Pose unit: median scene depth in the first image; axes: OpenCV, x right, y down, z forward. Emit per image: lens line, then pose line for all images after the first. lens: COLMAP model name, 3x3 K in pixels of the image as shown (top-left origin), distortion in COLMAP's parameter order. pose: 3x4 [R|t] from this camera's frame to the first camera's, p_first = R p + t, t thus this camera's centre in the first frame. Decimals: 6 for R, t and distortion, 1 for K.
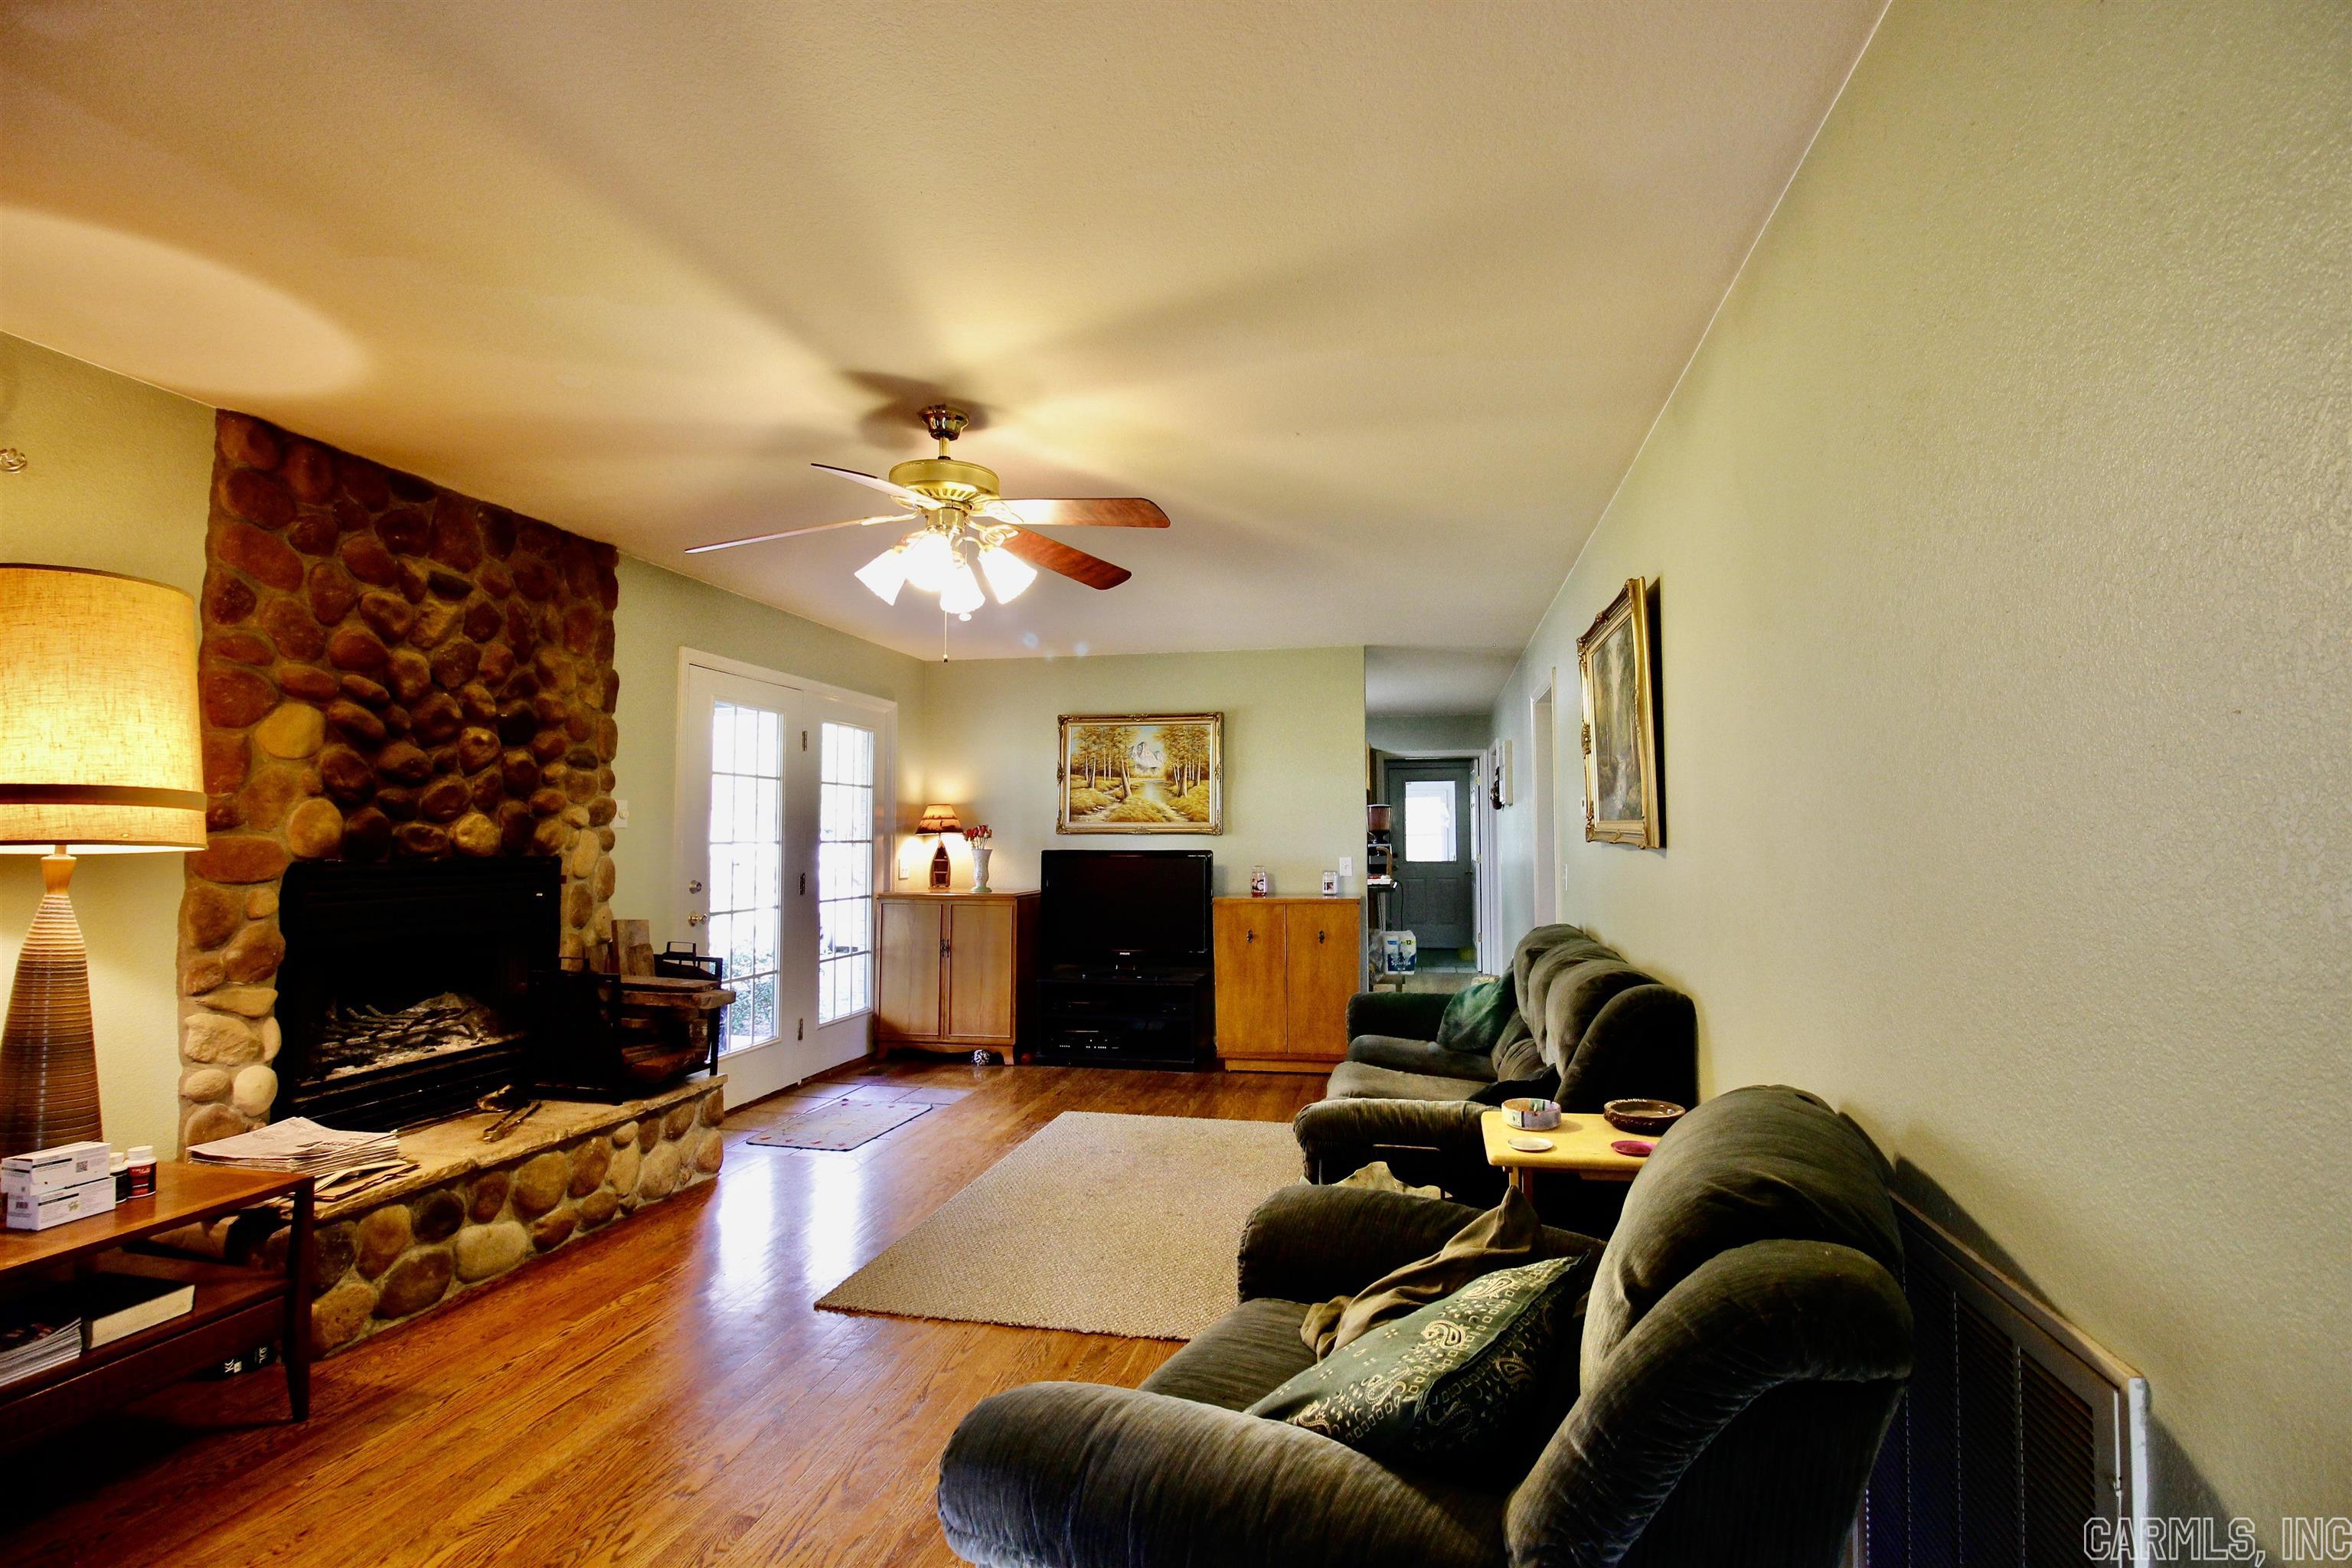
lens RADIAL K [[1085.0, 0, 1208.0], [0, 1085.0, 783.6], [0, 0, 1]] dist [0.002886, -0.014767]
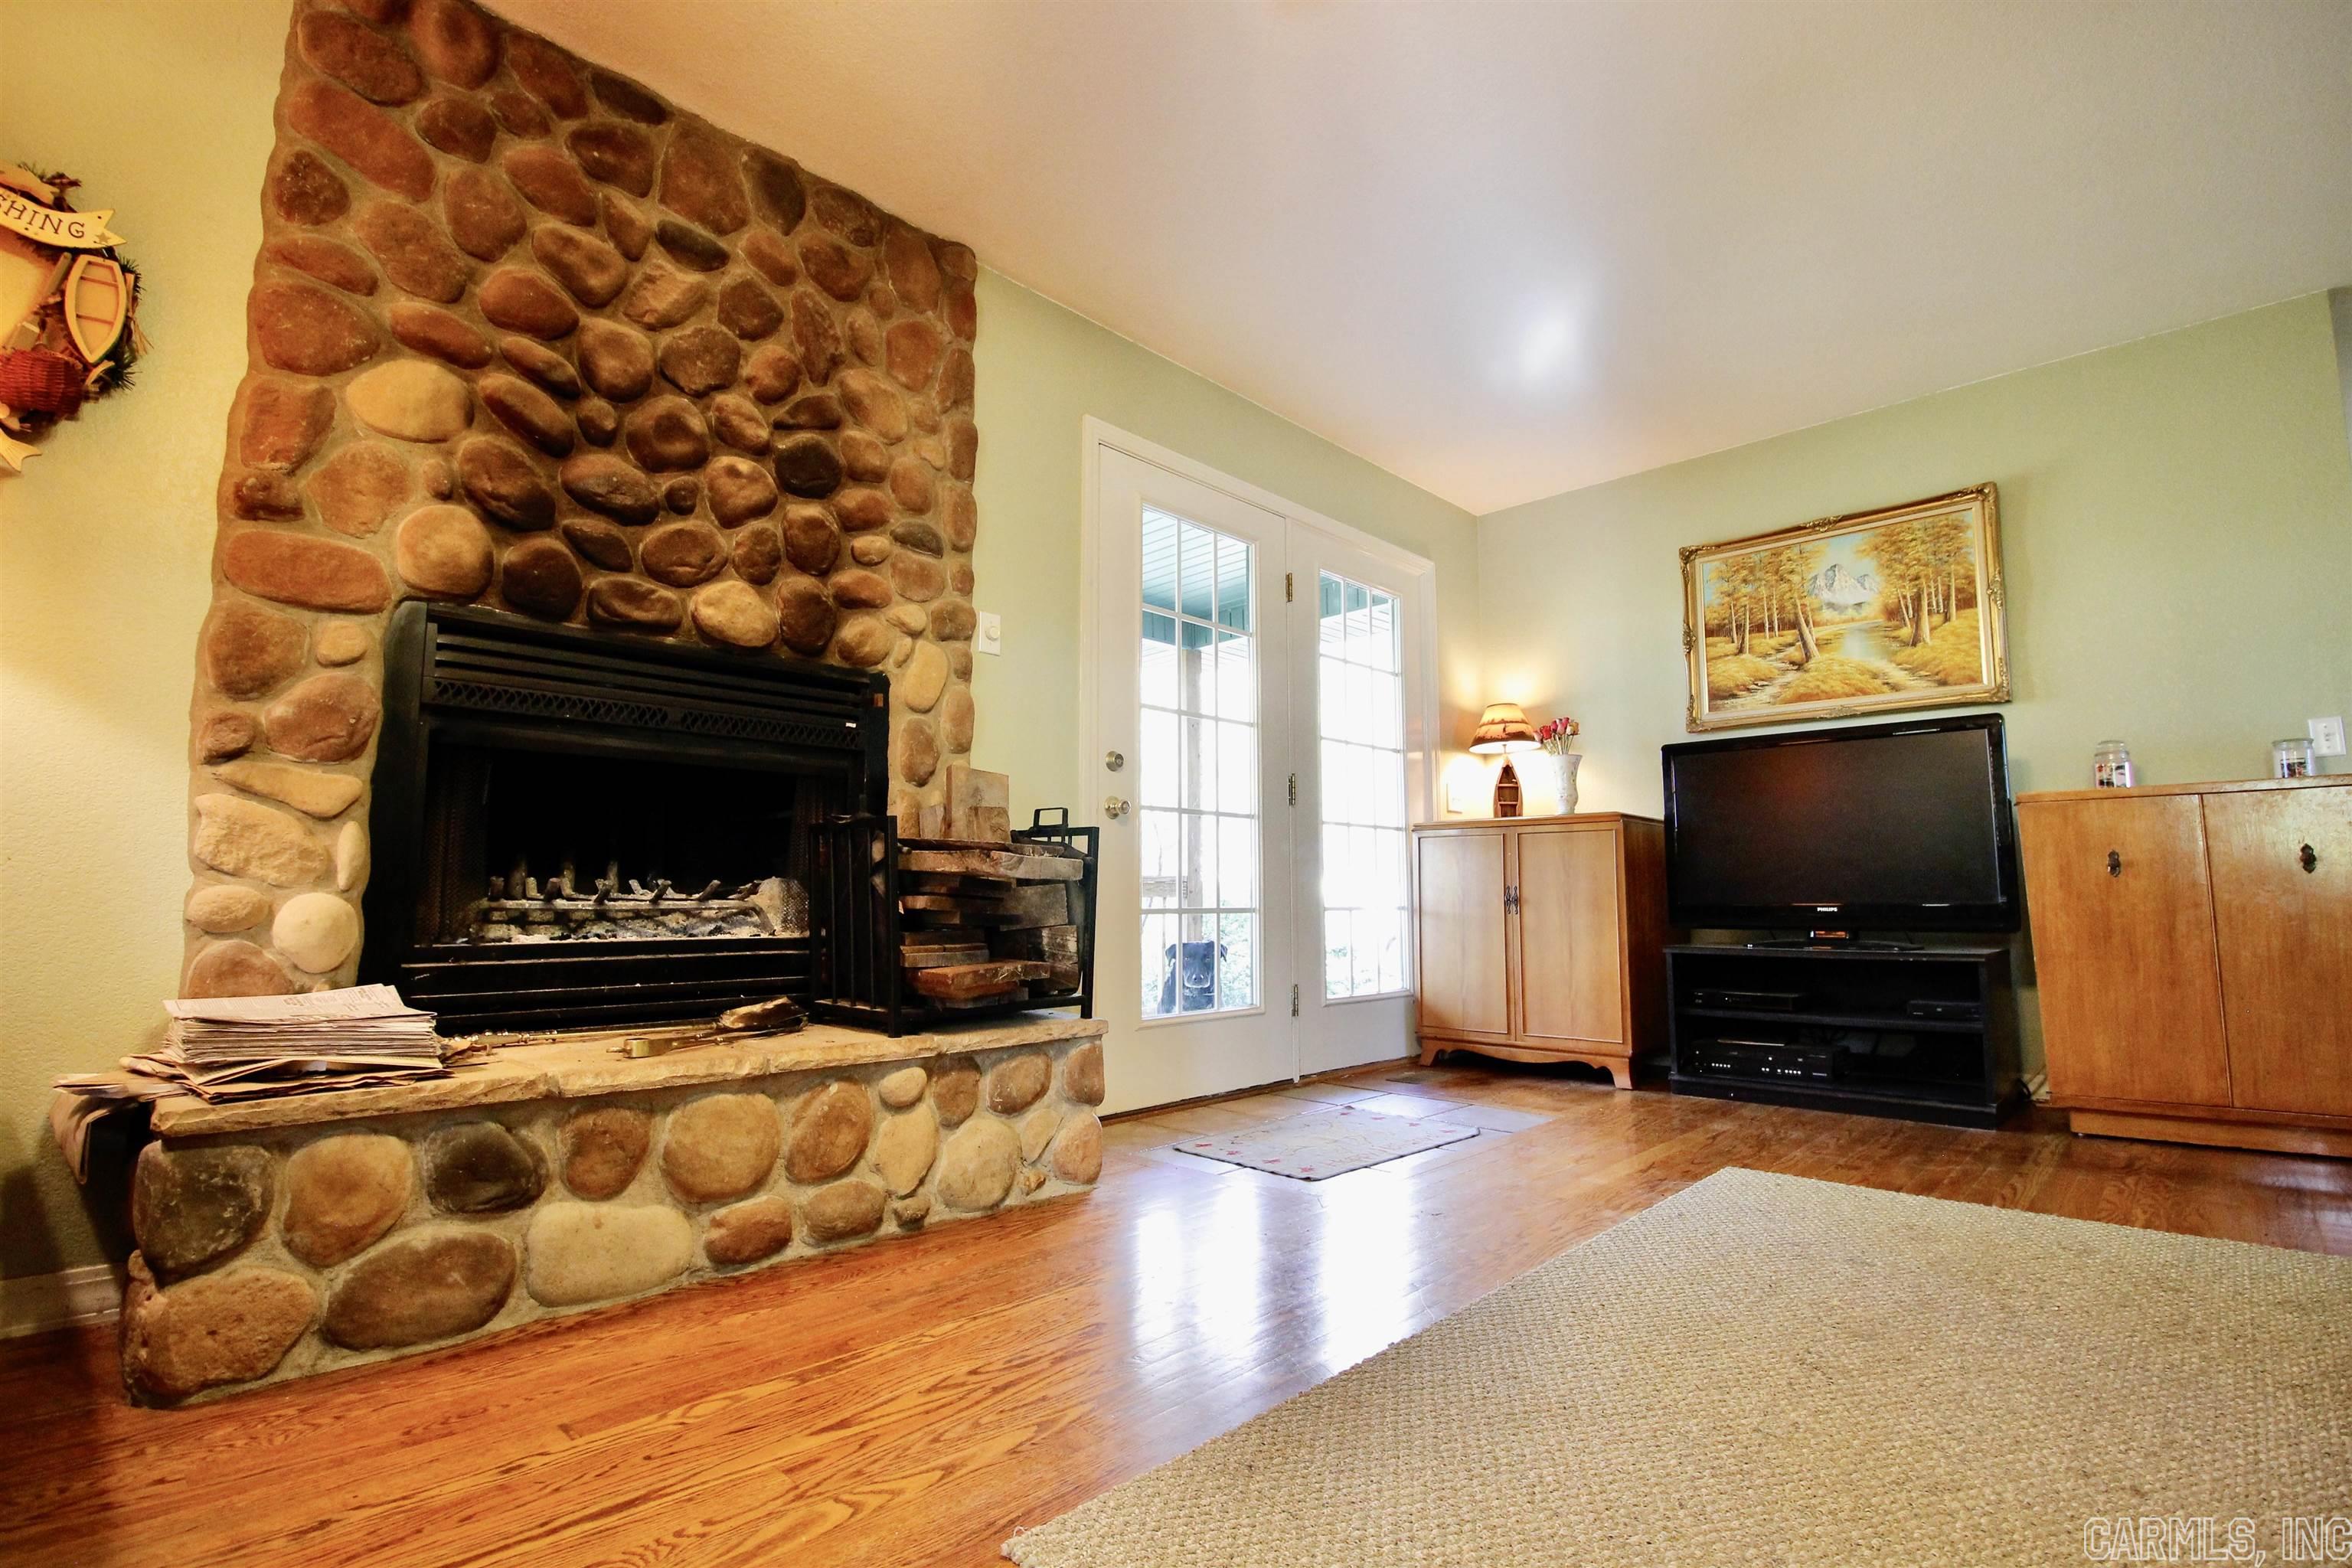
lens RADIAL K [[1096.3, 0, 1204.1], [0, 1096.3, 786.2], [0, 0, 1]] dist [0.004255, -0.015761]
pose [[0.846864, -0.057524, -0.528690, -0.078031], [0.029542, 0.997686, -0.061232, 0.200590], [0.530989, 0.036237, 0.846604, 0.575380]]
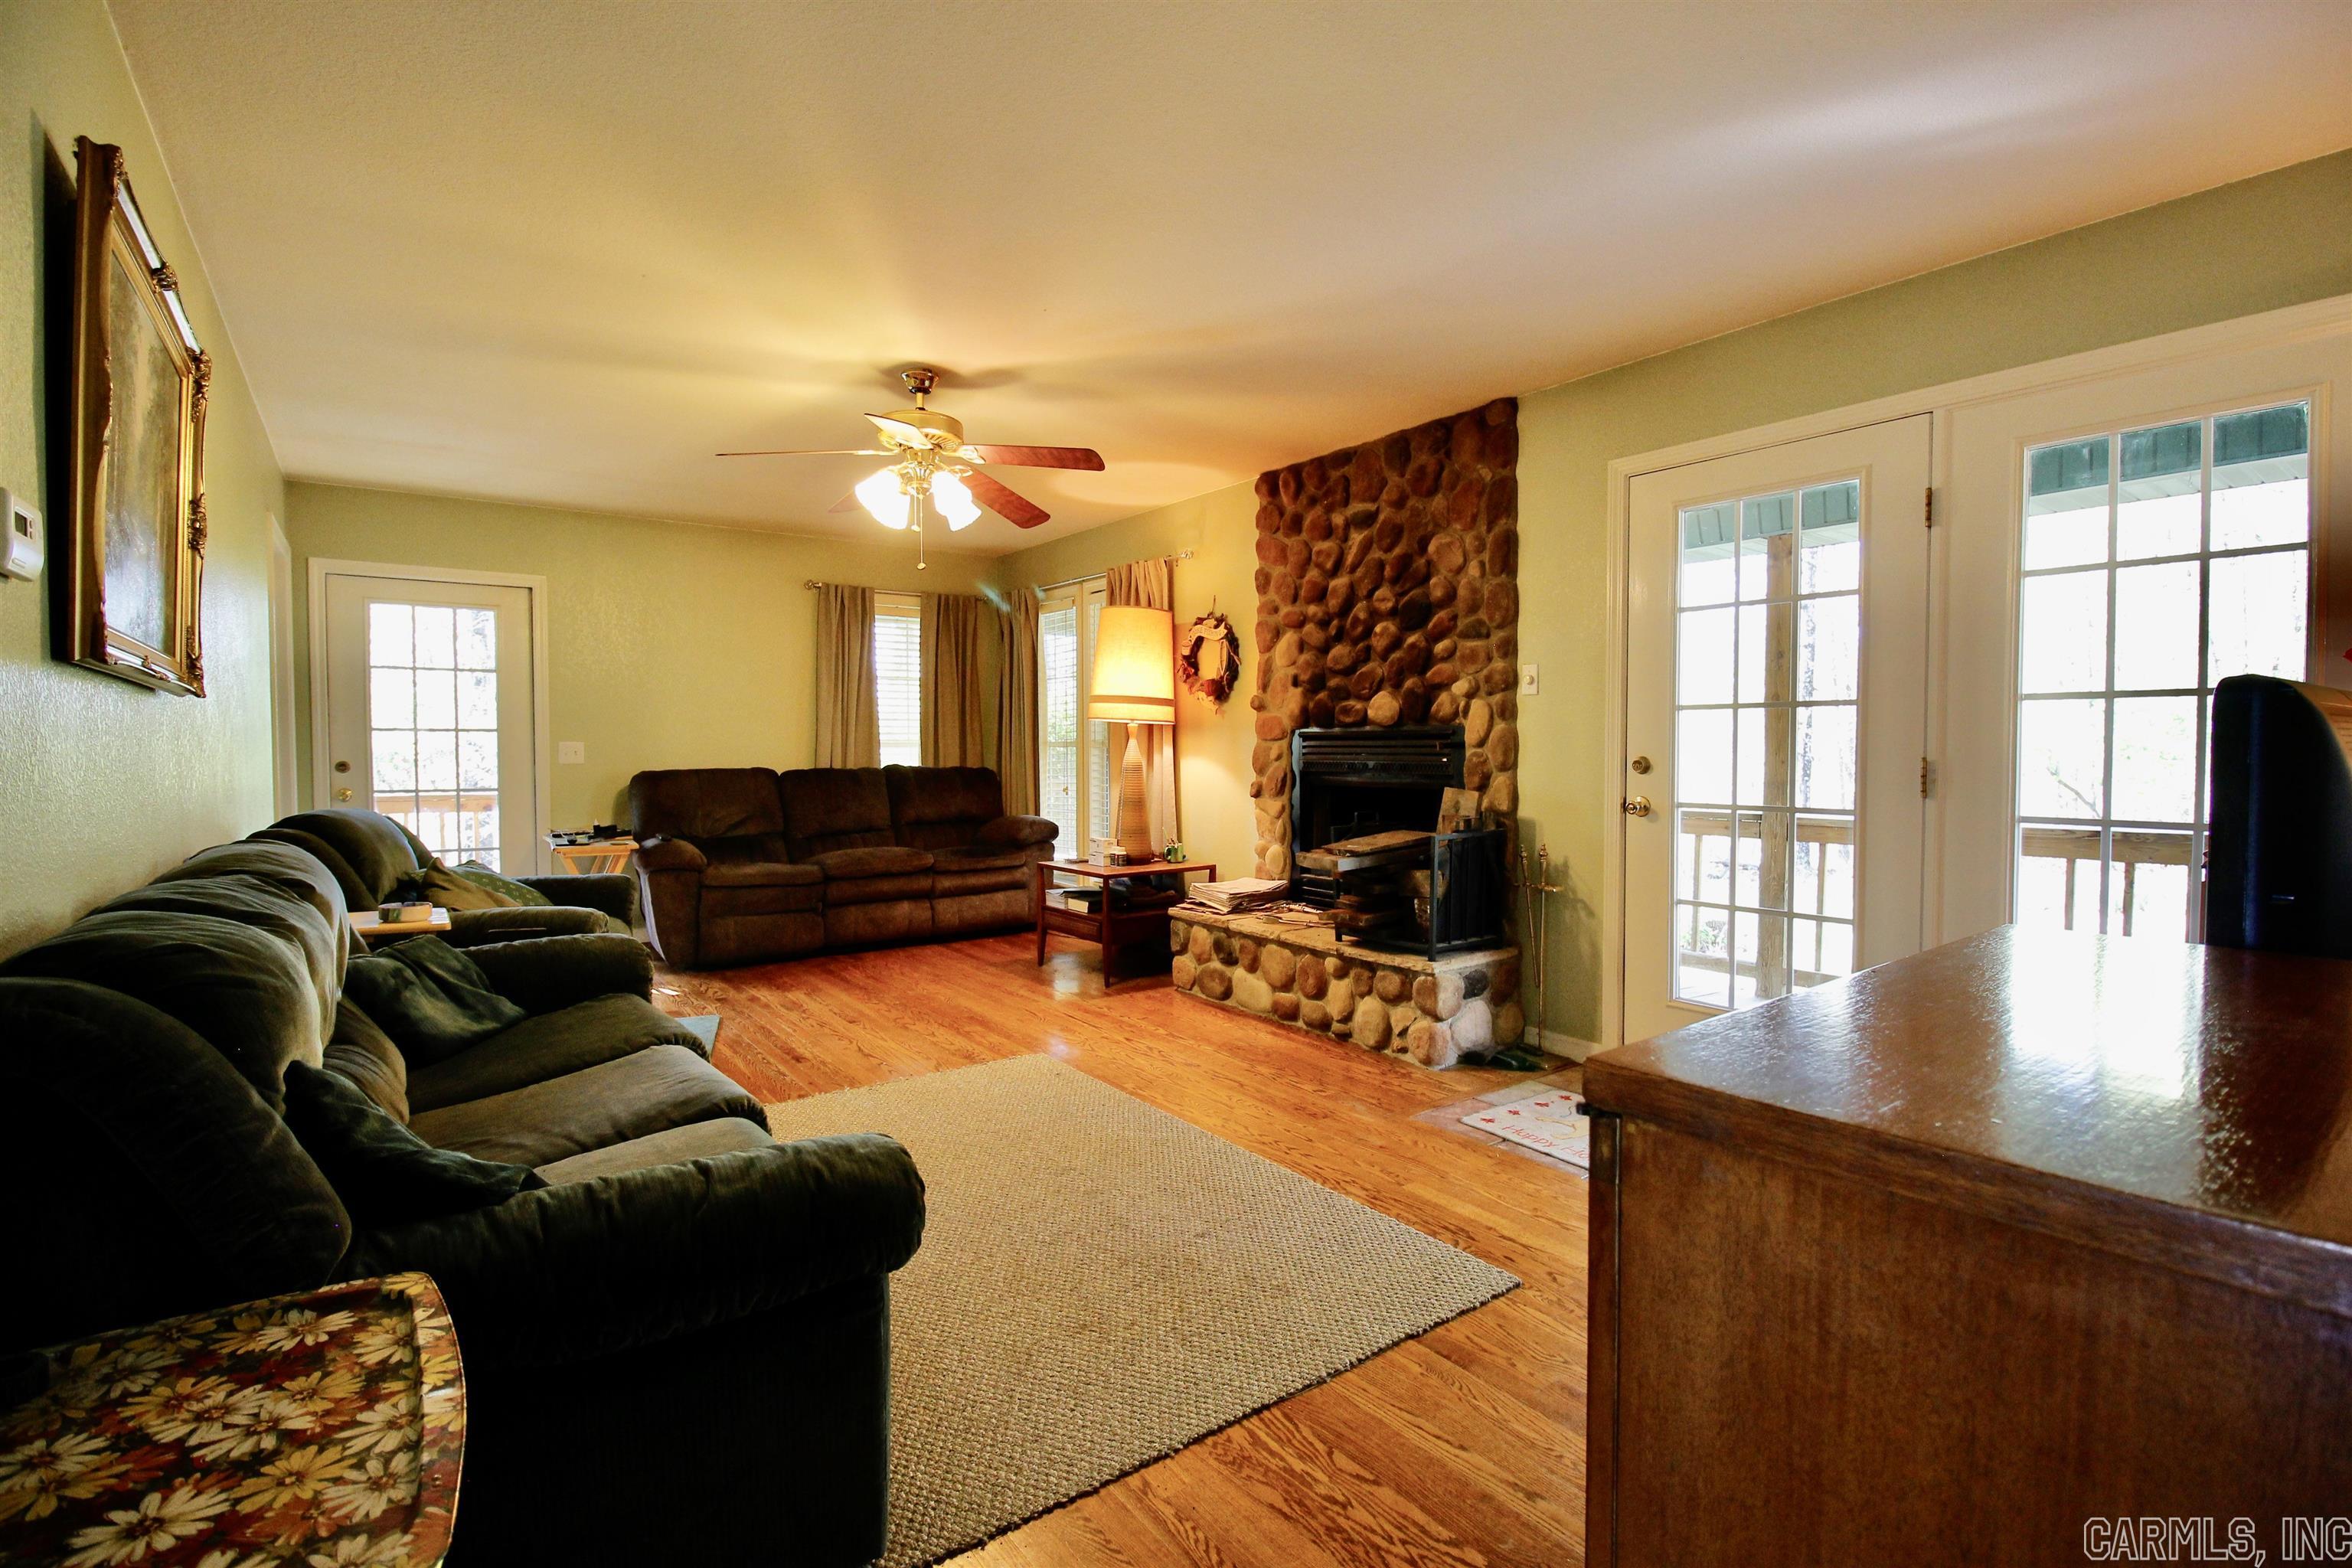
lens RADIAL K [[1096.3, 0, 1204.1], [0, 1096.3, 786.2], [0, 0, 1]] dist [0.004255, -0.015761]
pose [[-0.667295, 0.030843, -0.744155, 0.405173], [0.041435, 0.999132, 0.004255, 0.121993], [0.743640, -0.027995, -0.667994, 1.662407]]
